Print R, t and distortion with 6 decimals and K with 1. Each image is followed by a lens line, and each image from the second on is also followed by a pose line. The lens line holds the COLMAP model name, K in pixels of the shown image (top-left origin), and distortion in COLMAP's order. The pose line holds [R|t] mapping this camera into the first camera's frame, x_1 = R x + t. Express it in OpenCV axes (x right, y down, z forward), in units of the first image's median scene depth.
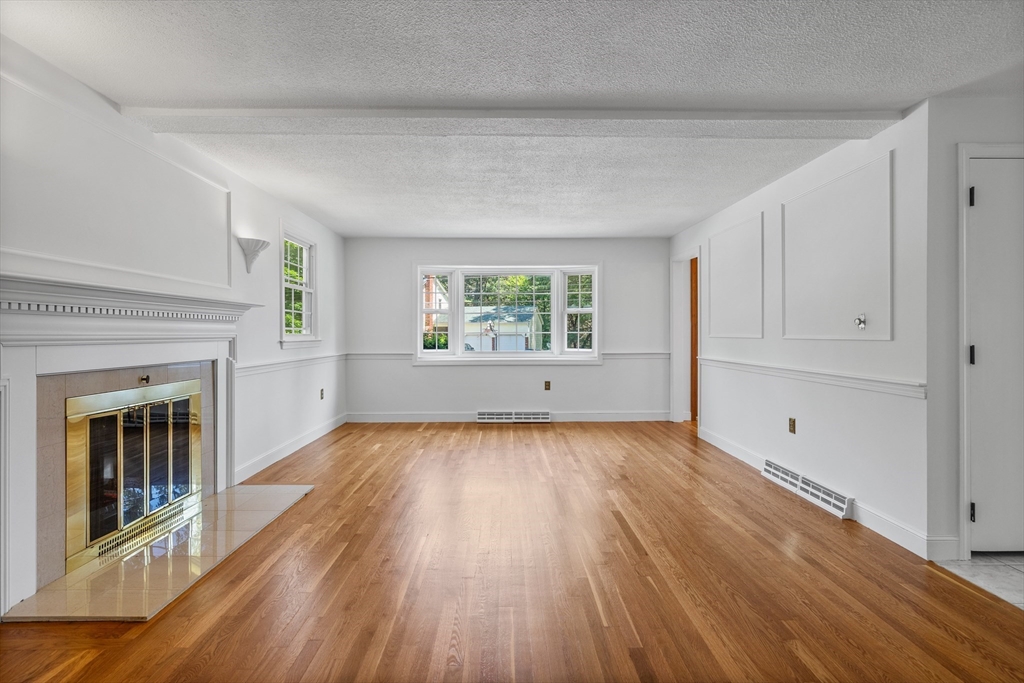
lens RADIAL K [[482.1, 0, 511.0], [0, 482.1, 334.1], [0, 0, 1]] dist [-0.010725, 0.005653]
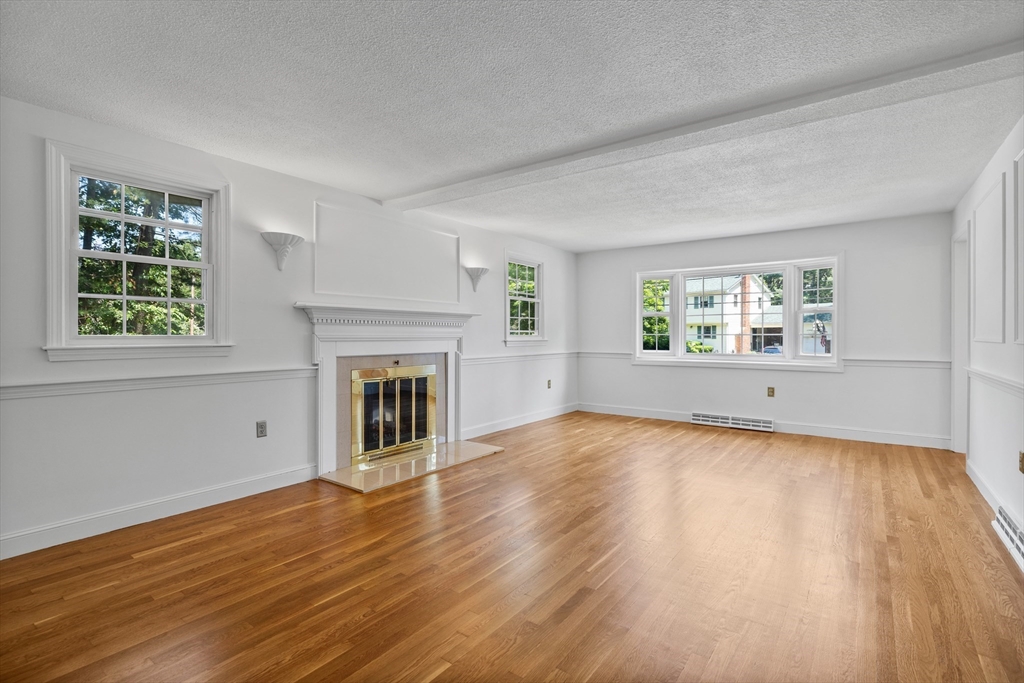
lens RADIAL K [[482.1, 0, 511.0], [0, 482.1, 334.1], [0, 0, 1]] dist [-0.010725, 0.005653]
pose [[0.793982, 0.001224, -0.607940, 0.424417], [-0.002811, 0.999995, -0.001657, -0.001395], [0.607935, 0.003025, 0.793981, -0.057965]]
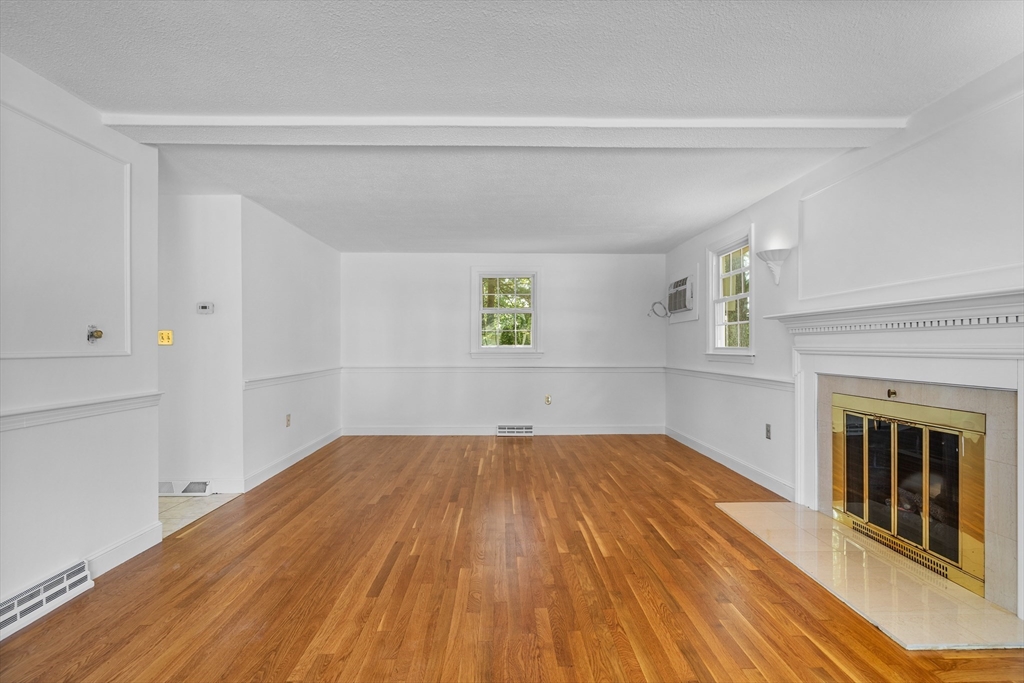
lens RADIAL K [[493.7, 0, 506.9], [0, 493.7, 346.4], [0, 0, 1]] dist [0.000291, 0.000304]
pose [[-0.999996, 0.002391, 0.001169, 0.013457], [0.002393, 0.999996, 0.001599, -0.003676], [-0.001165, 0.001602, -0.999998, 1.530858]]
